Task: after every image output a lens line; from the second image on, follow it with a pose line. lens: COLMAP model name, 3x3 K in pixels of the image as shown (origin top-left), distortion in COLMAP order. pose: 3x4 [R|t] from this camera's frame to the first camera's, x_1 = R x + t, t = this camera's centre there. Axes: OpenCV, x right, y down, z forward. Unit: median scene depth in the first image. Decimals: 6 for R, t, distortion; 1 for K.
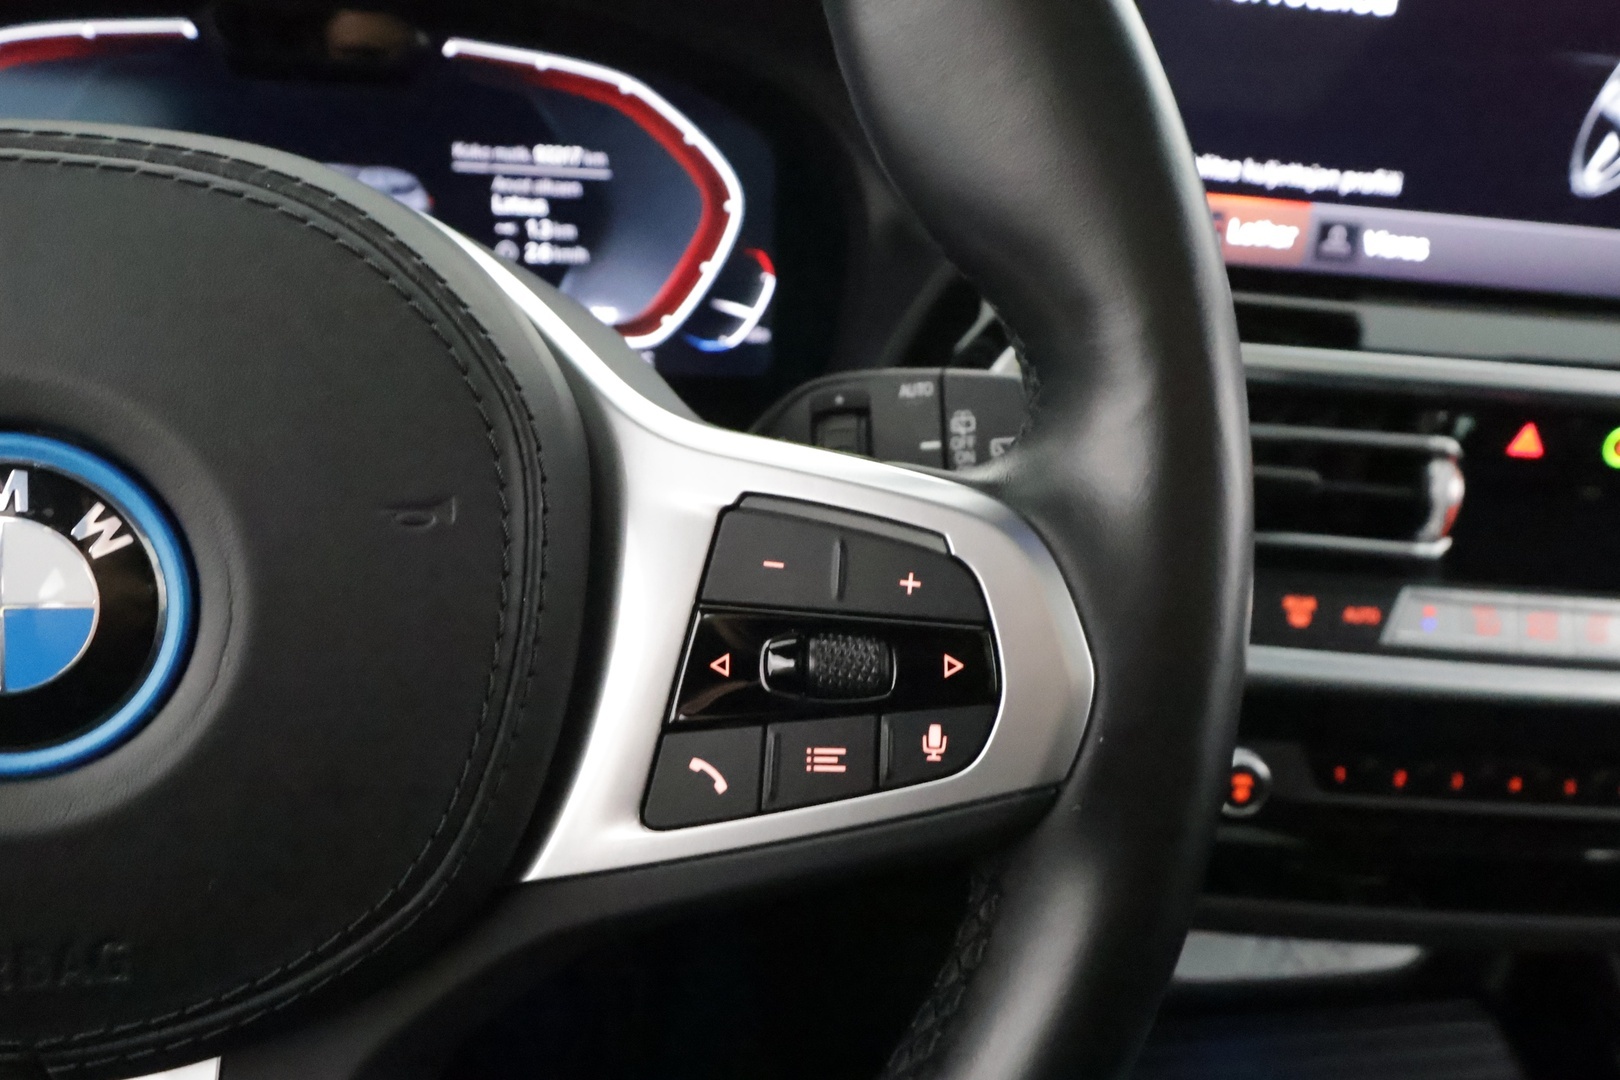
lens RADIAL K [[1358.8, 0, 810.0], [0, 1358.8, 540.0], [0, 0, 1]] dist [0.008870, 0.008152]
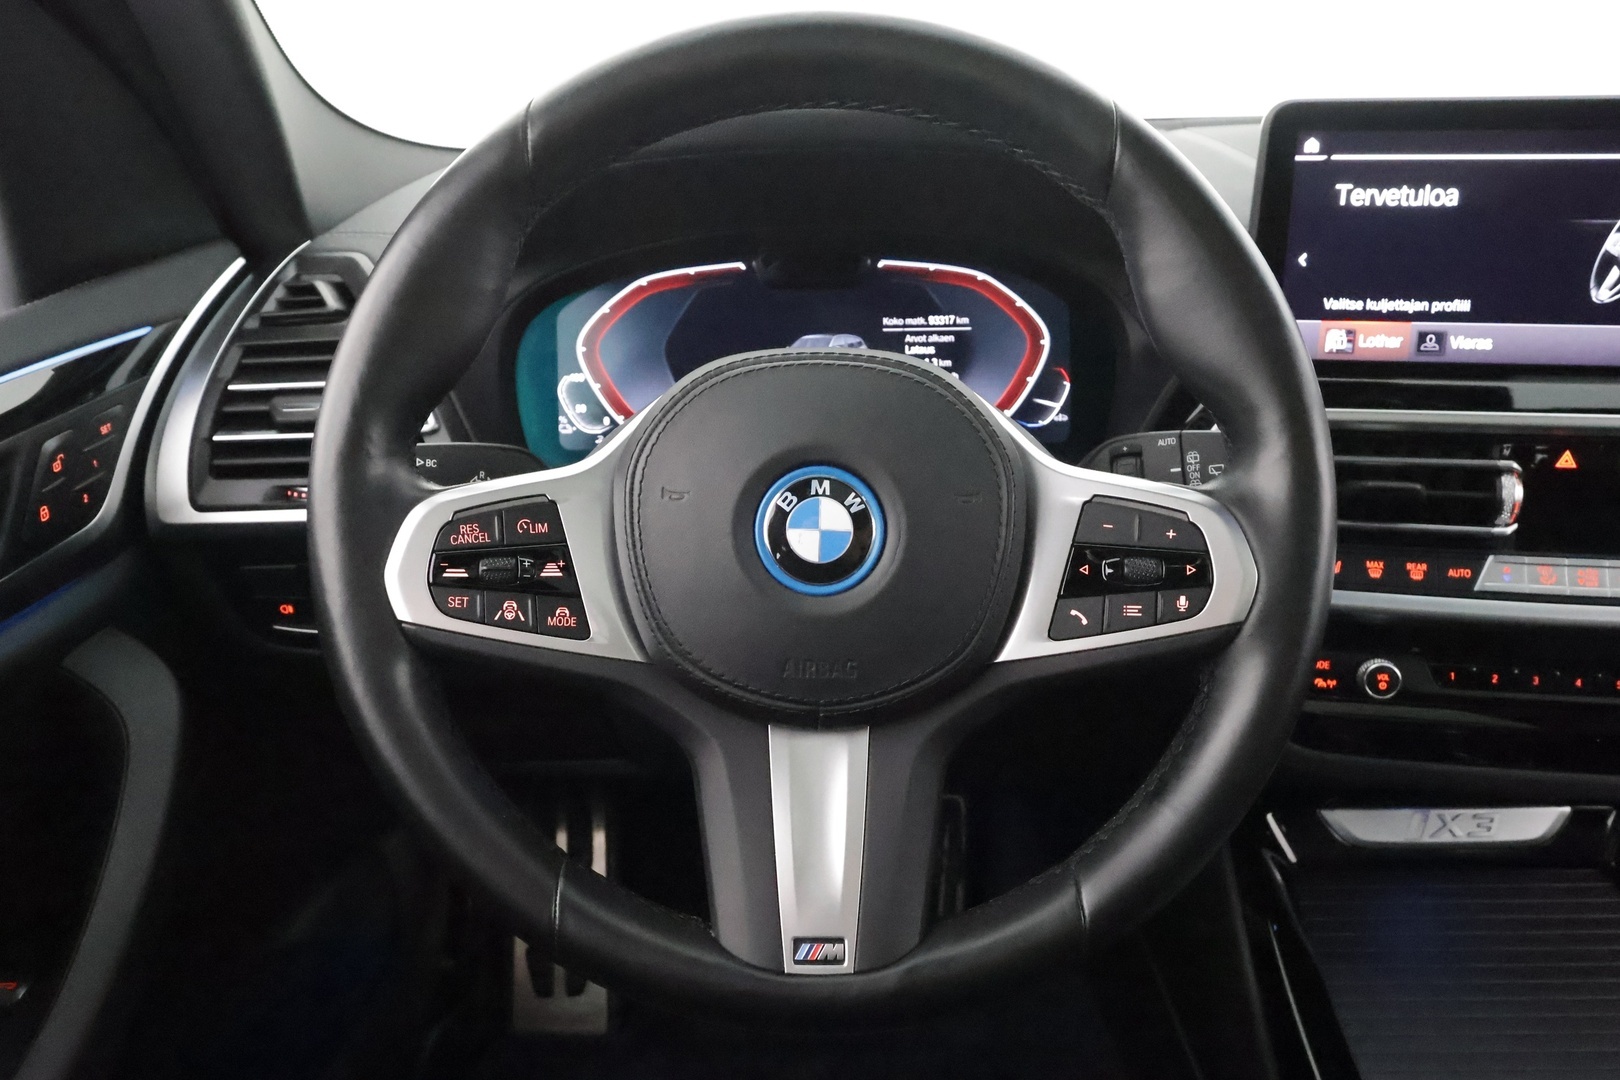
lens RADIAL K [[1174.2, 0, 811.3], [0, 1174.2, 533.4], [0, 0, 1]] dist [0.016259, -0.001574]
pose [[0.979227, -0.028340, -0.200775, -0.060026], [0.017091, 0.998197, -0.057541, 0.075791], [0.202044, 0.052915, 0.977946, -0.513136]]
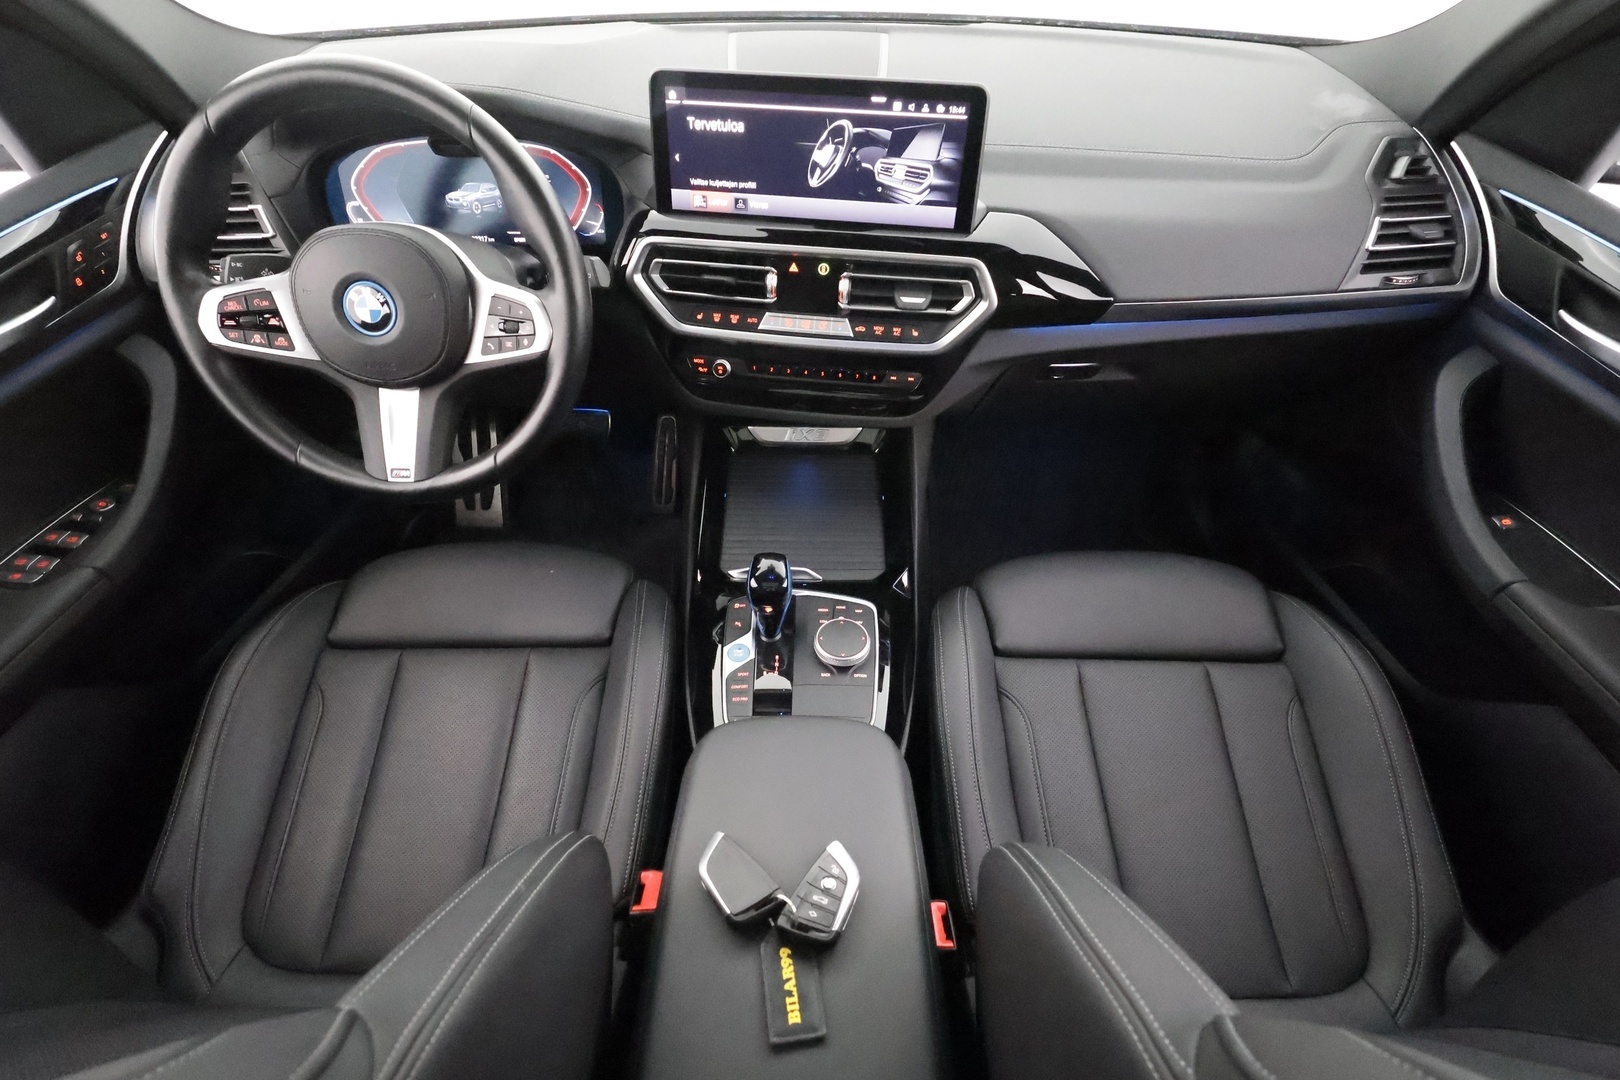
lens RADIAL K [[761.9, 0, 805.8], [0, 761.9, 546.0], [0, 0, 1]] dist [0.002286, 0.000862]
pose [[0.979834, 0.067243, -0.188159, 0.955660], [-0.002388, 0.945547, 0.325477, -0.034733], [0.199799, -0.318465, 0.926639, -0.976654]]
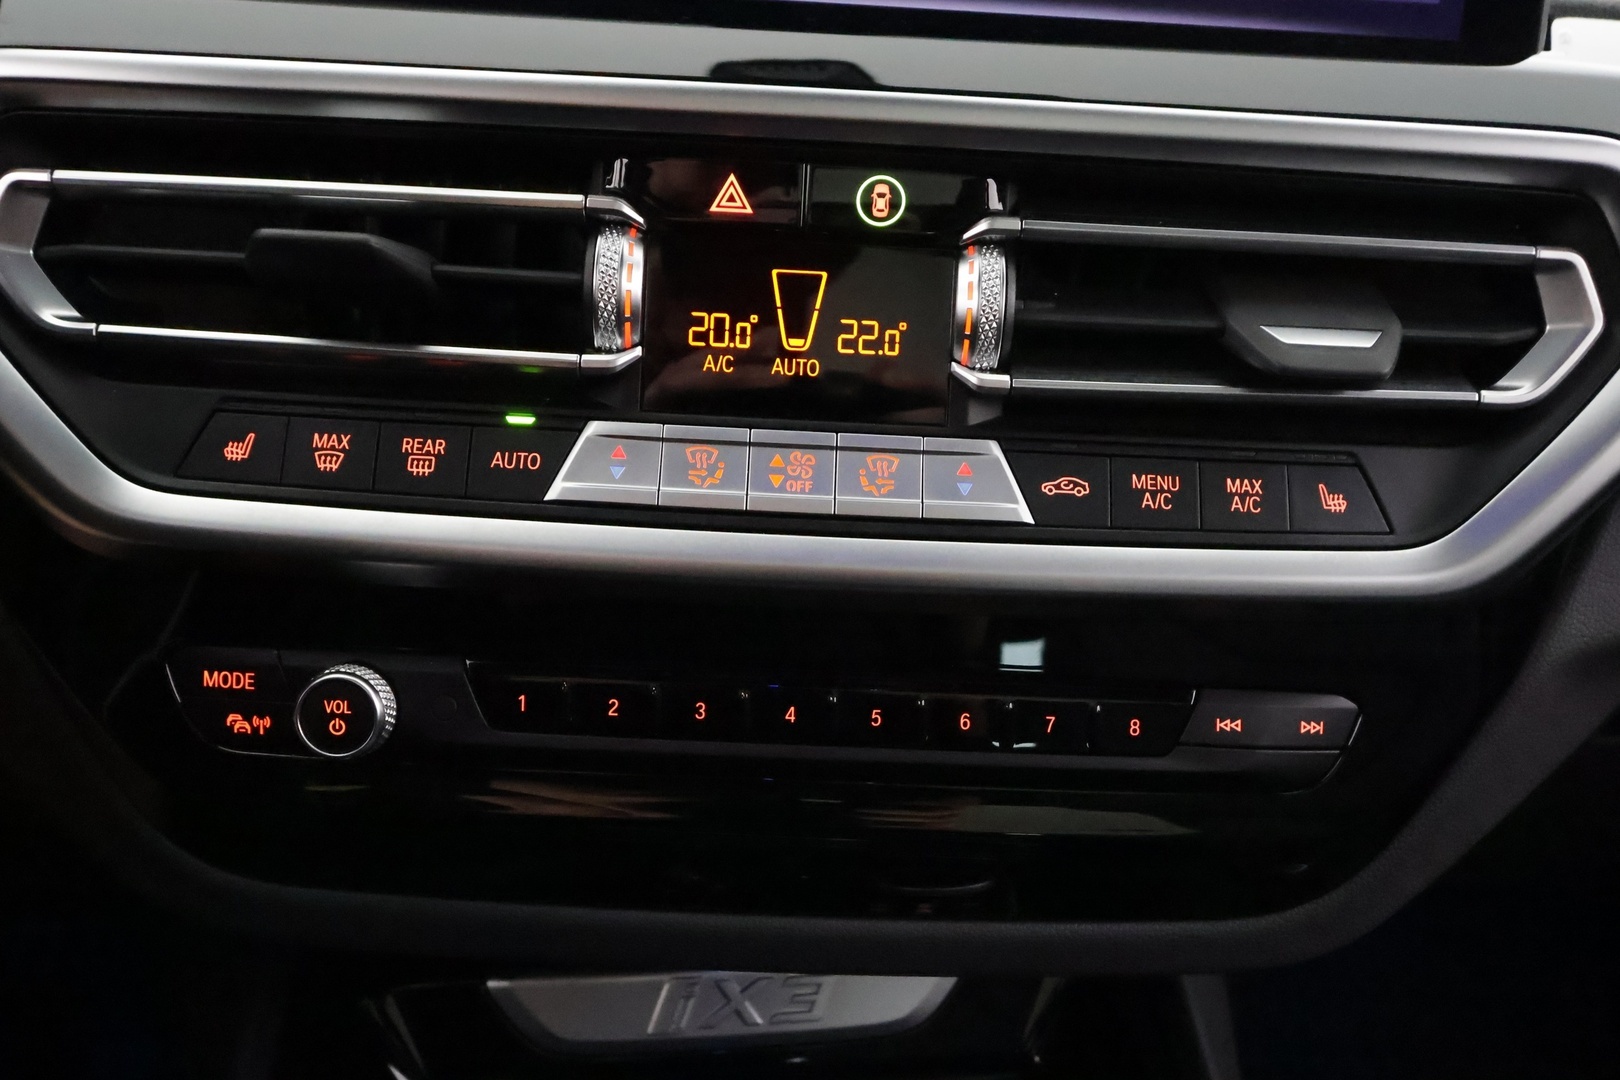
lens RADIAL K [[1358.8, 0, 810.0], [0, 1358.8, 540.0], [0, 0, 1]] dist [0.008870, 0.008152]
pose [[0.998795, -0.024761, -0.042372, 0.586596], [0.021515, 0.996920, -0.075421, 0.150831], [0.044109, 0.074418, 0.996251, 0.332446]]
